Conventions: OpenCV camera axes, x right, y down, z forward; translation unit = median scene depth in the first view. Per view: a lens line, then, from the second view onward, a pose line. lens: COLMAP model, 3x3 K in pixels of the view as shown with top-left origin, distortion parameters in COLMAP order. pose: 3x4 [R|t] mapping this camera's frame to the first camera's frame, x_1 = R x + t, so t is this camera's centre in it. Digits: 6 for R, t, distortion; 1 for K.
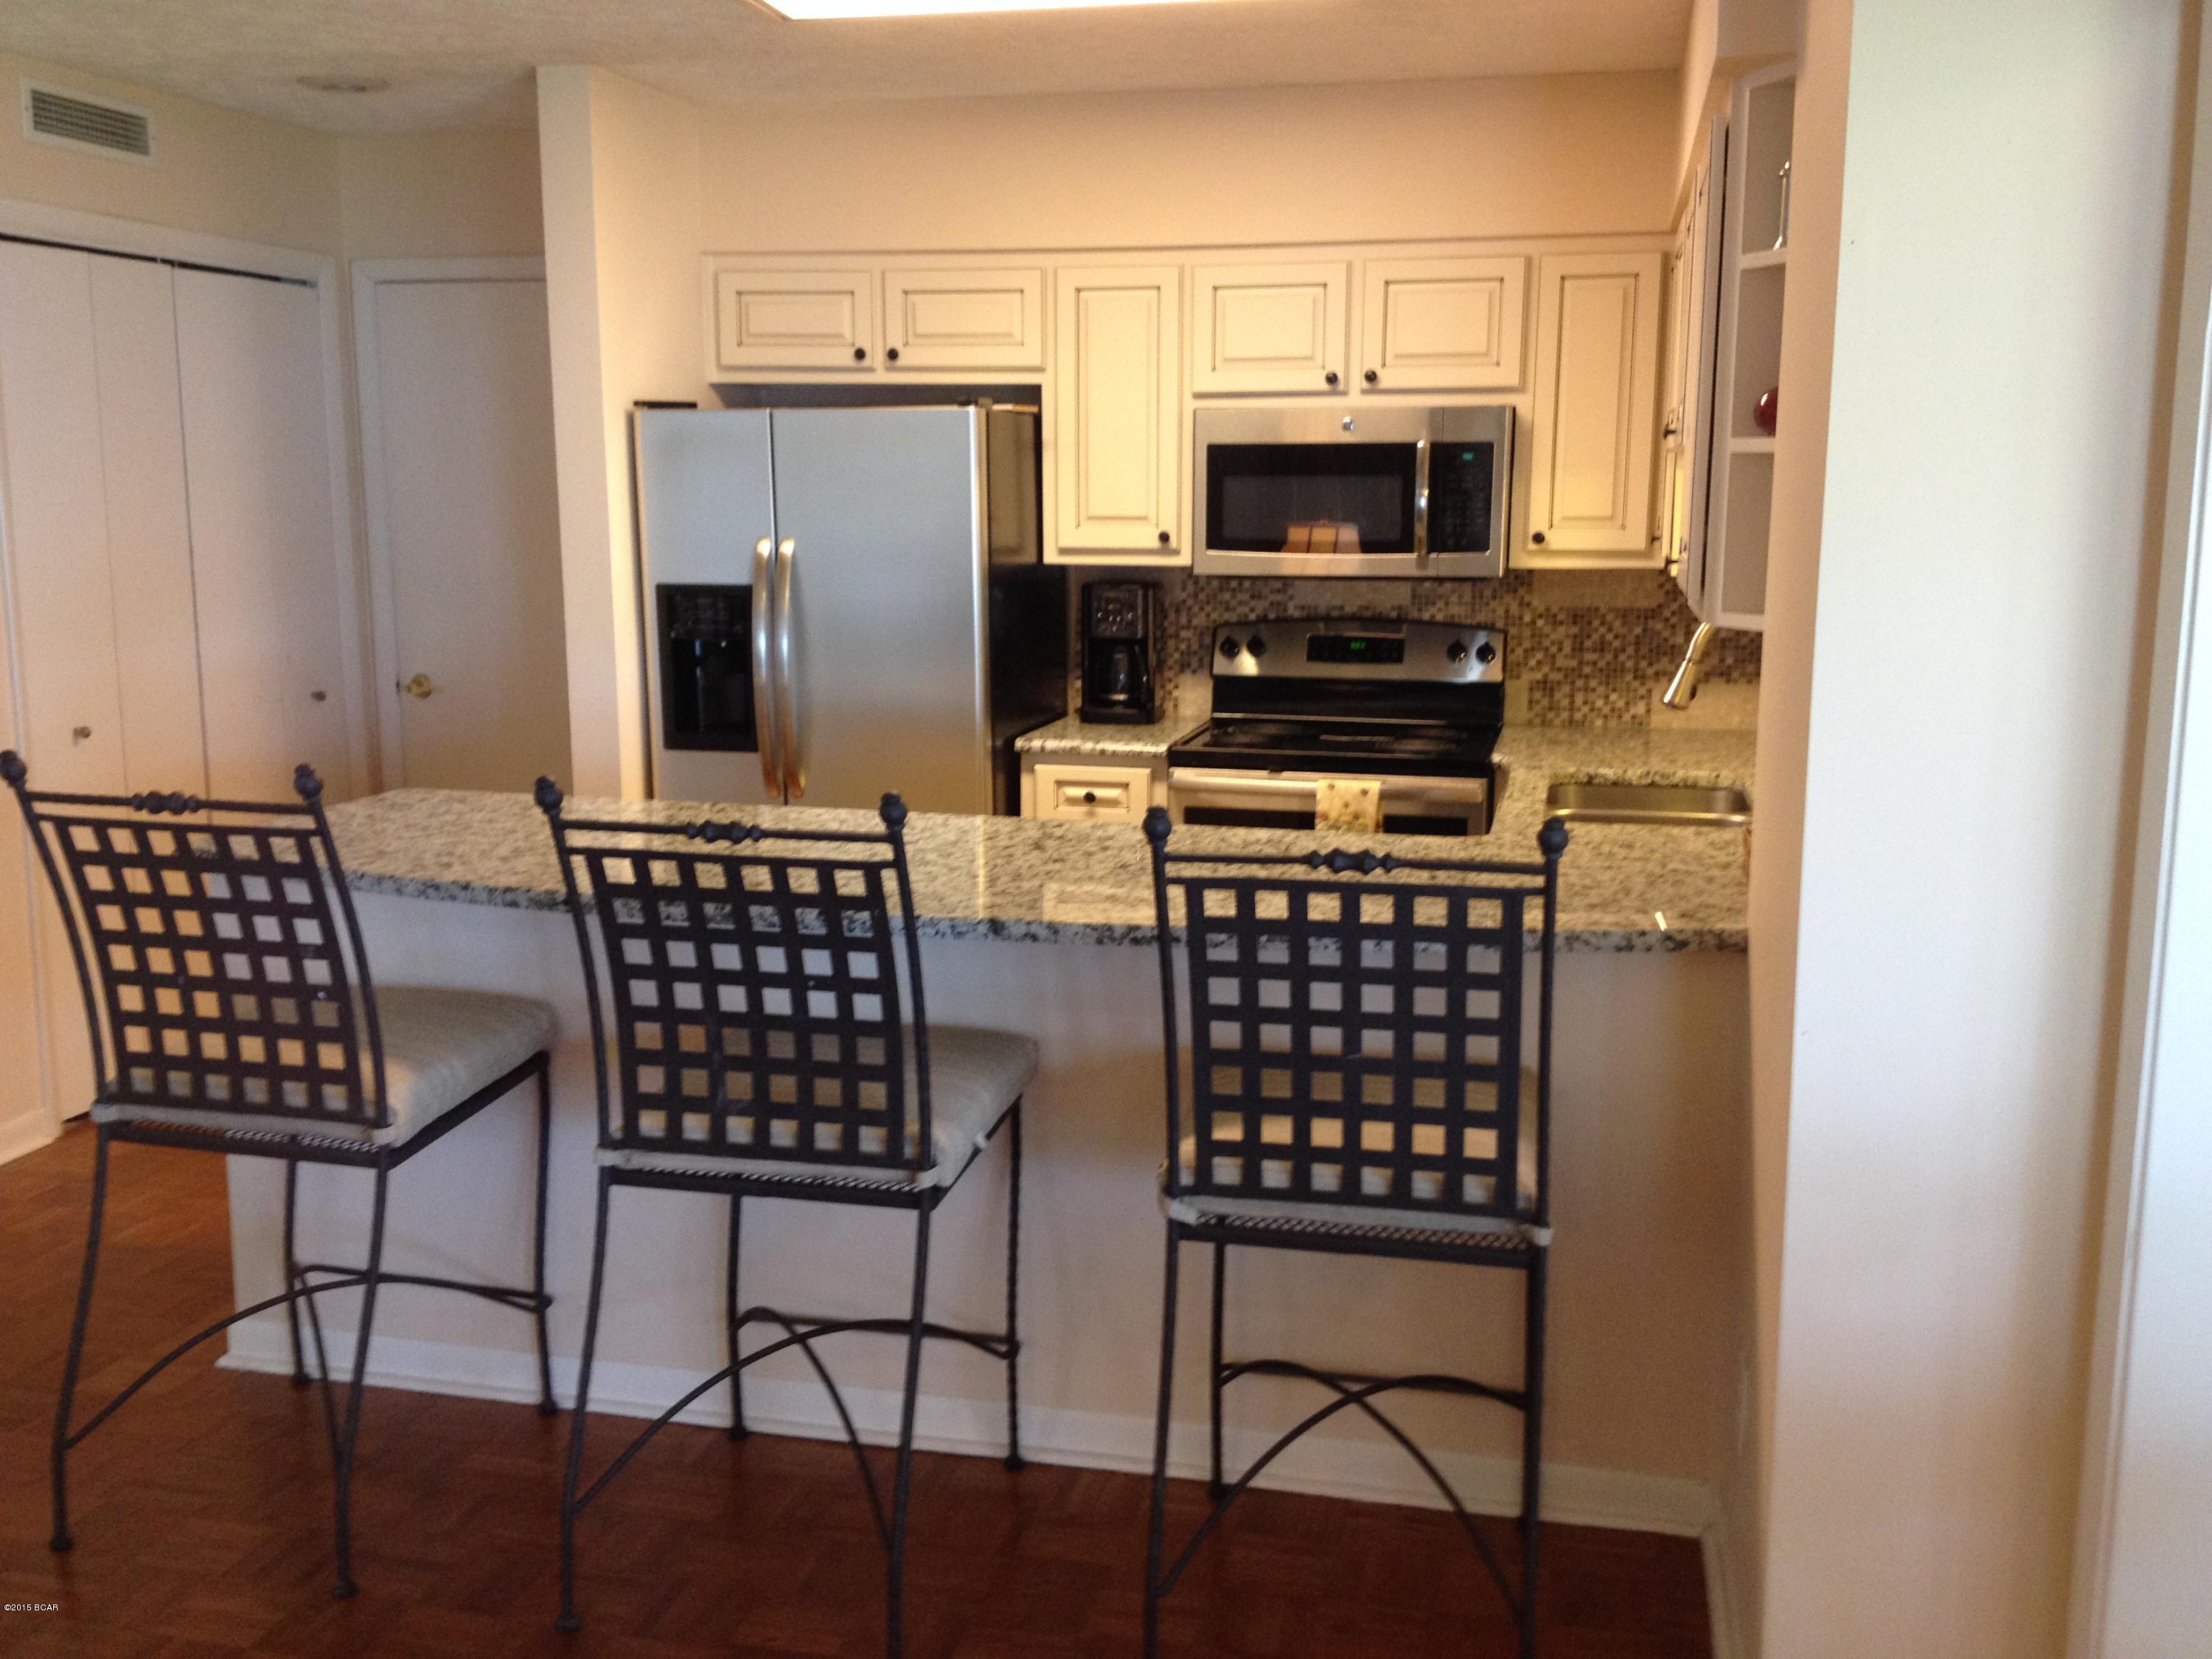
lens RADIAL K [[2229.2, 0, 1106.0], [0, 2229.2, 829.5], [0, 0, 1]] dist [0.191873, 0.000546]
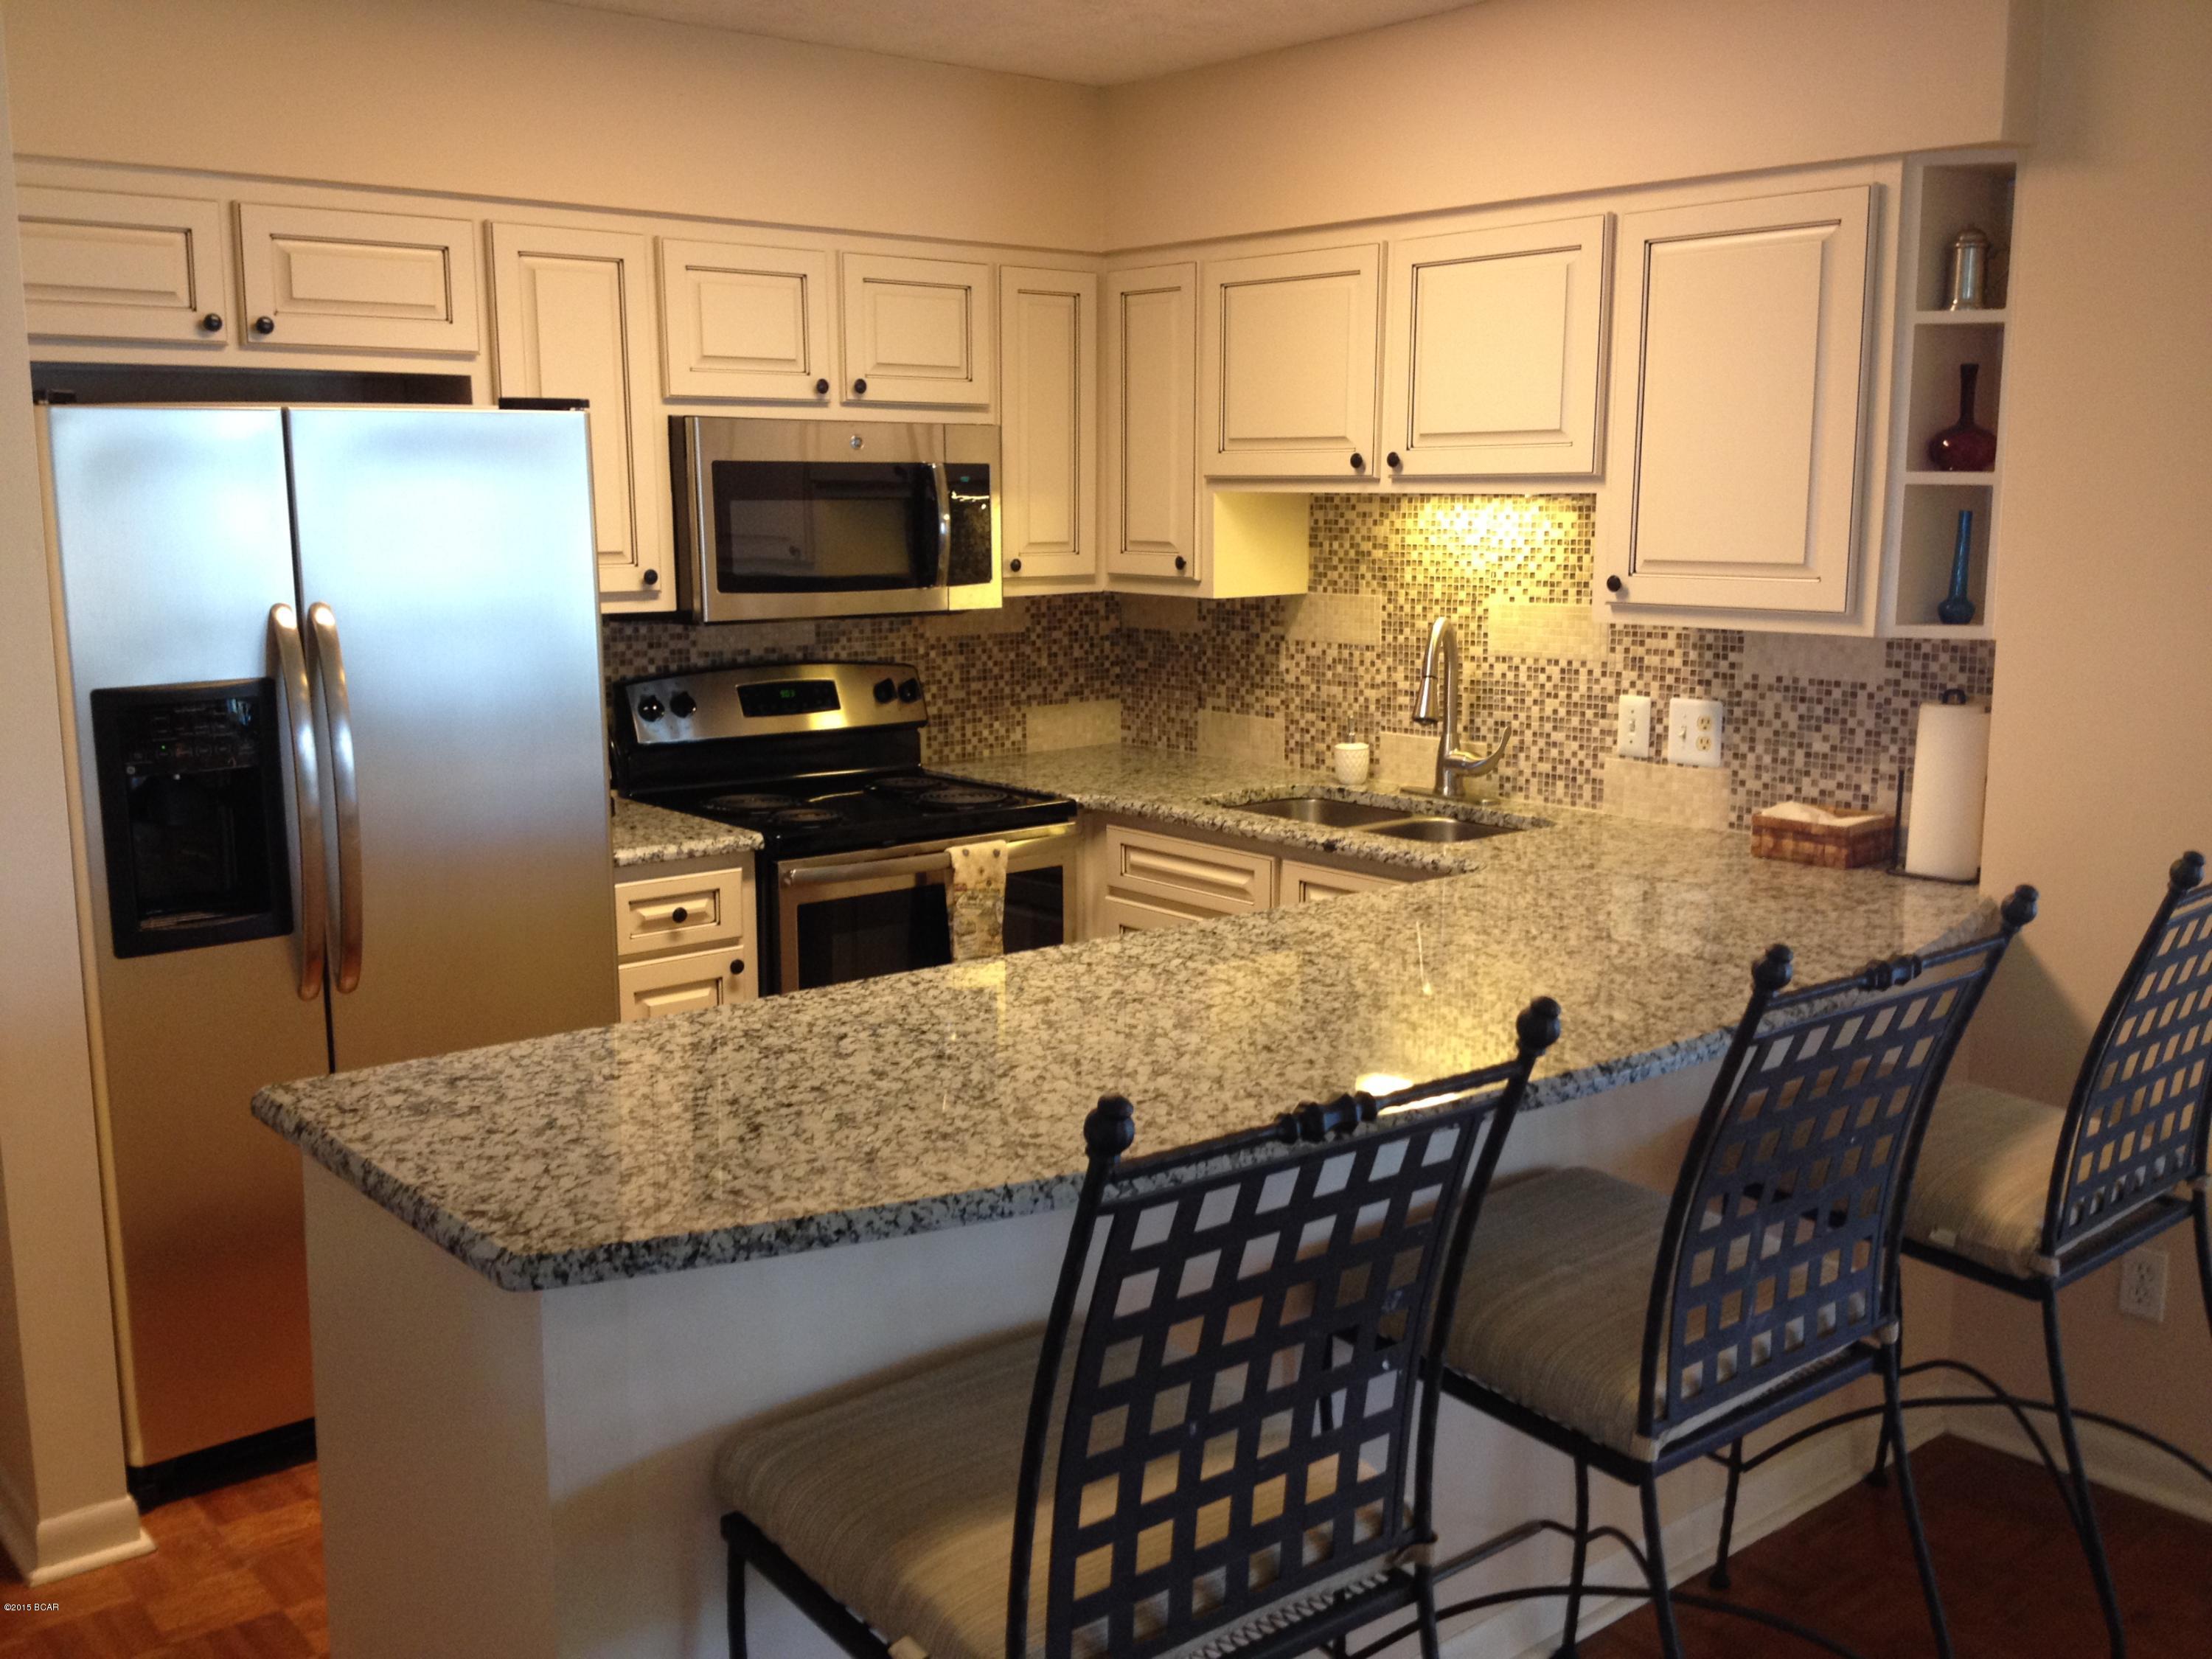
lens RADIAL K [[2162.0, 0, 1186.1], [0, 2162.0, 834.1], [0, 0, 1]] dist [0.218725, -0.438374]
pose [[0.564986, -0.139737, 0.813182, -0.505129], [0.131439, 0.988212, 0.078492, -0.076169], [-0.814564, 0.062537, 0.576692, 0.400241]]
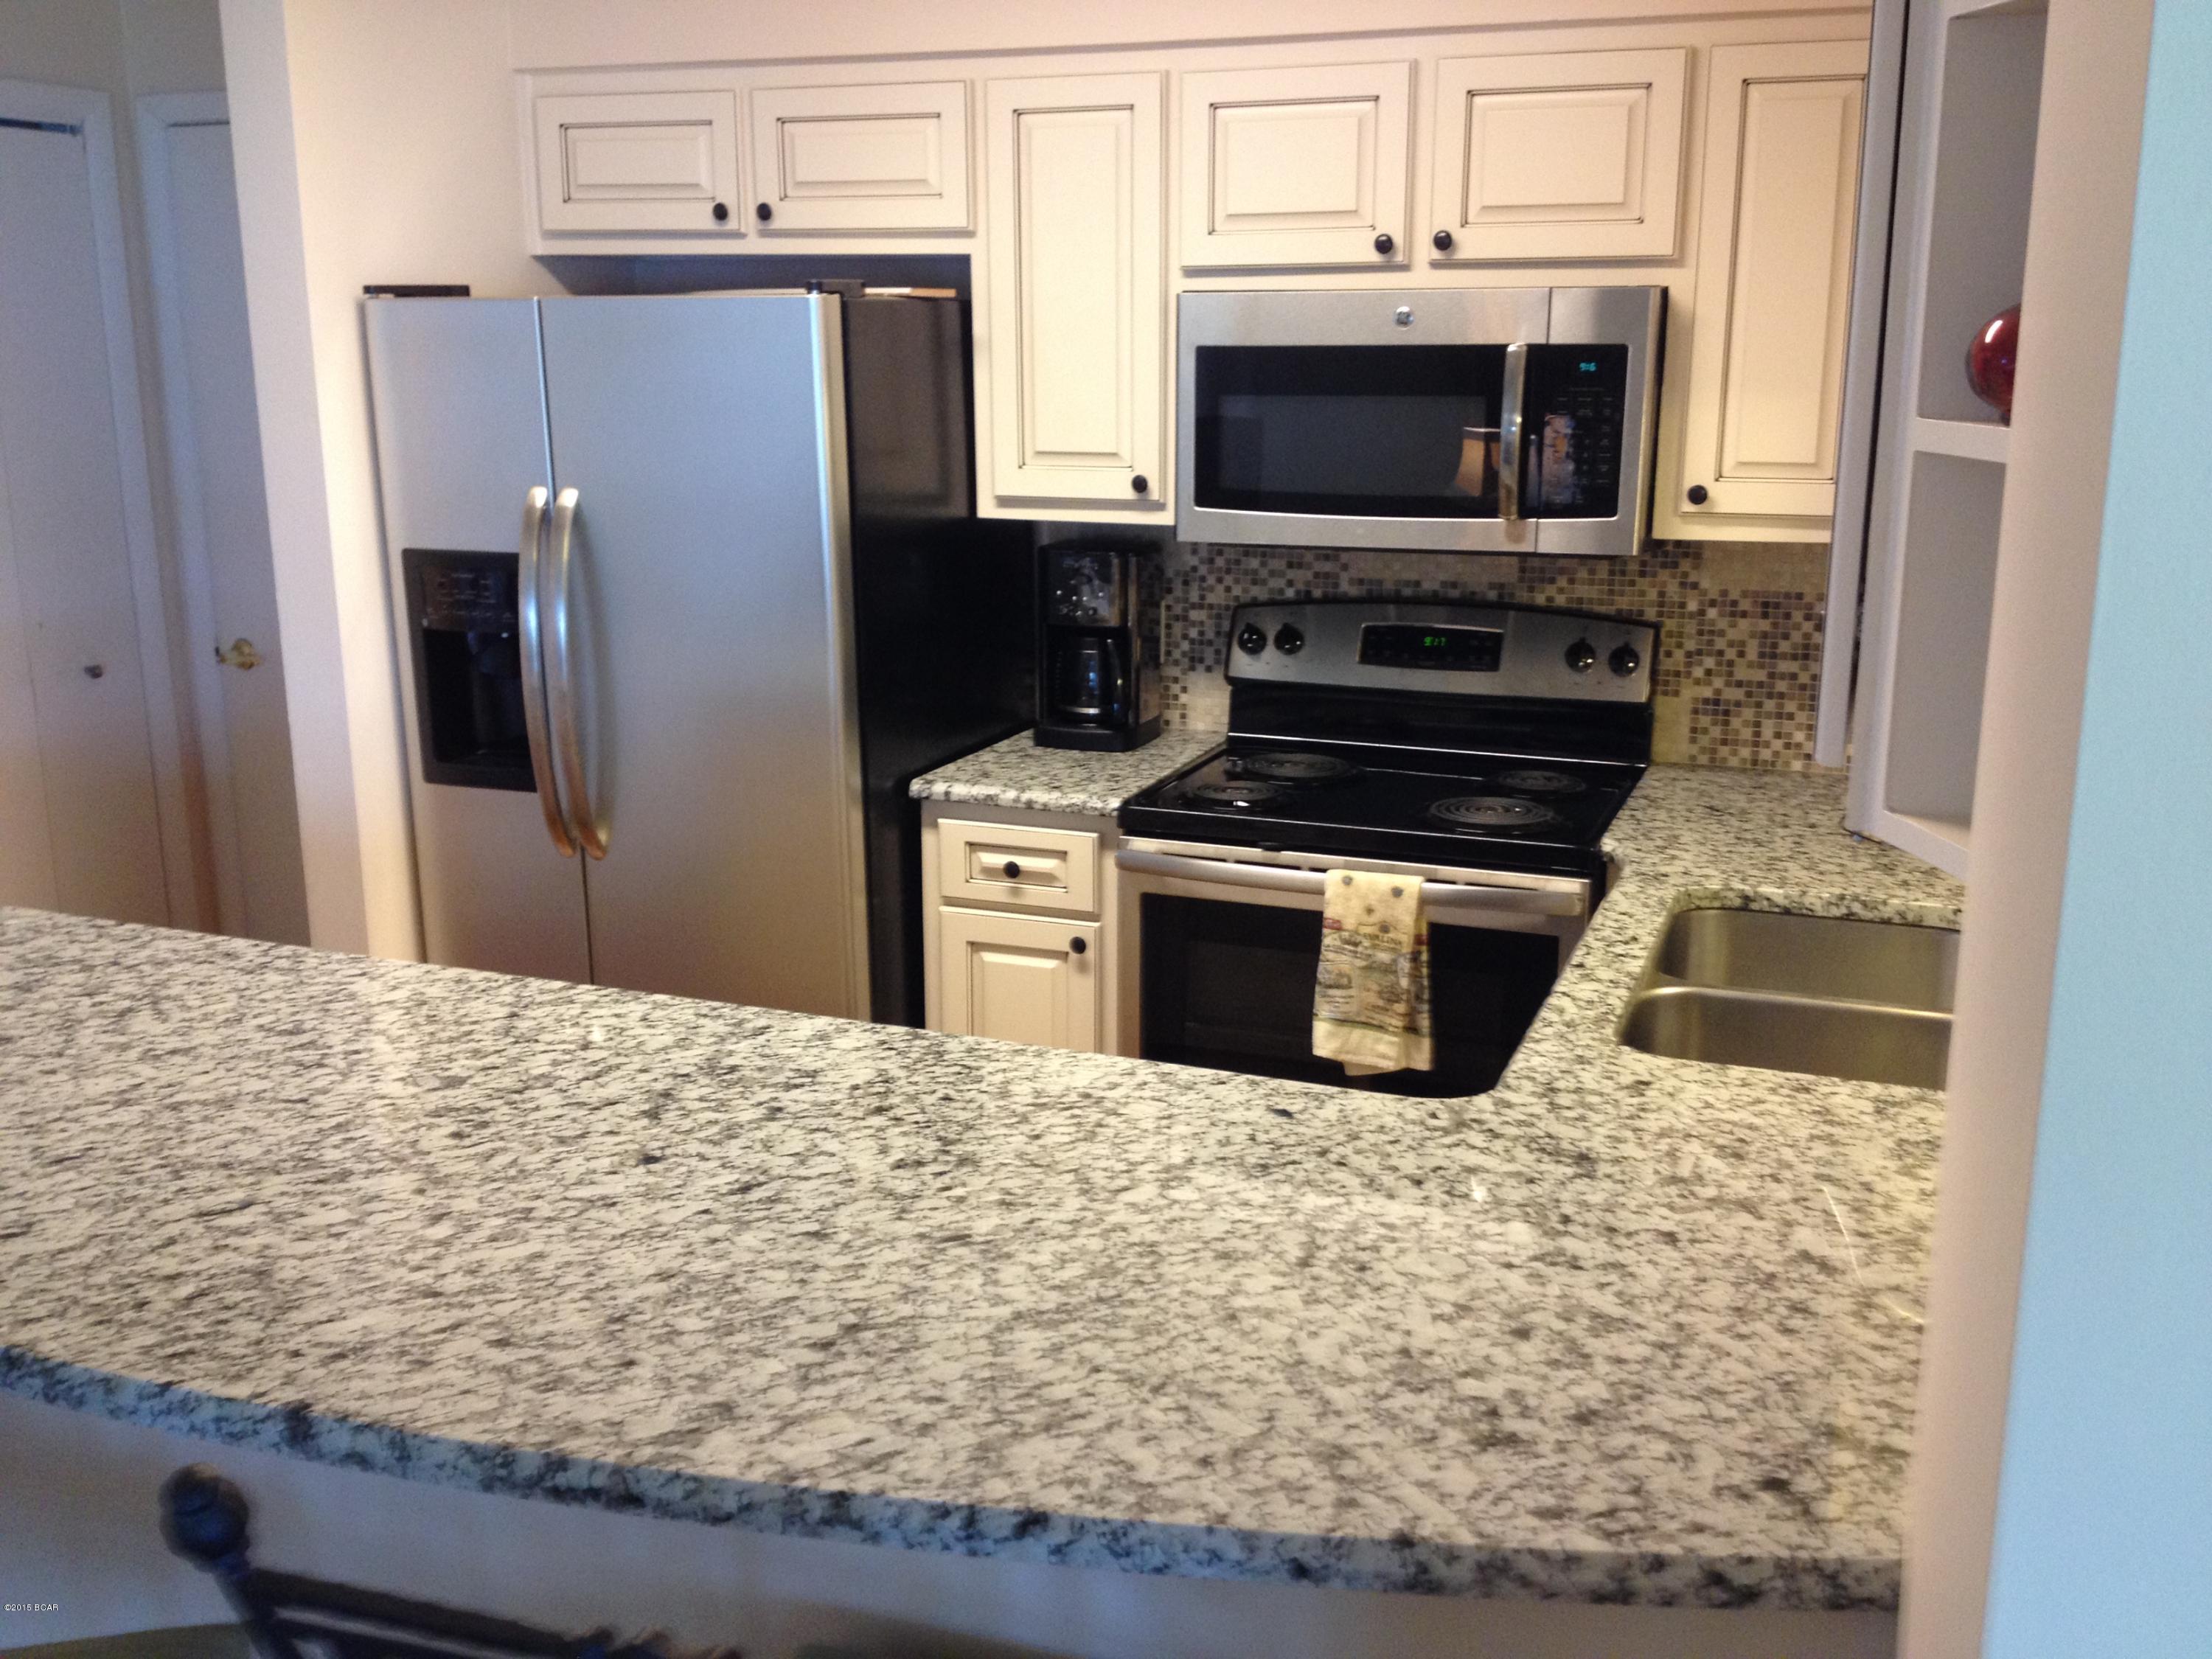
lens RADIAL K [[2168.6, 0, 1109.3], [0, 2168.6, 824.8], [0, 0, 1]] dist [0.208916, -0.455664]
pose [[0.989976, 0.028820, -0.138267, 0.110244], [-0.019307, 0.997384, 0.069658, -0.072611], [0.139913, -0.066290, 0.987942, 0.333849]]
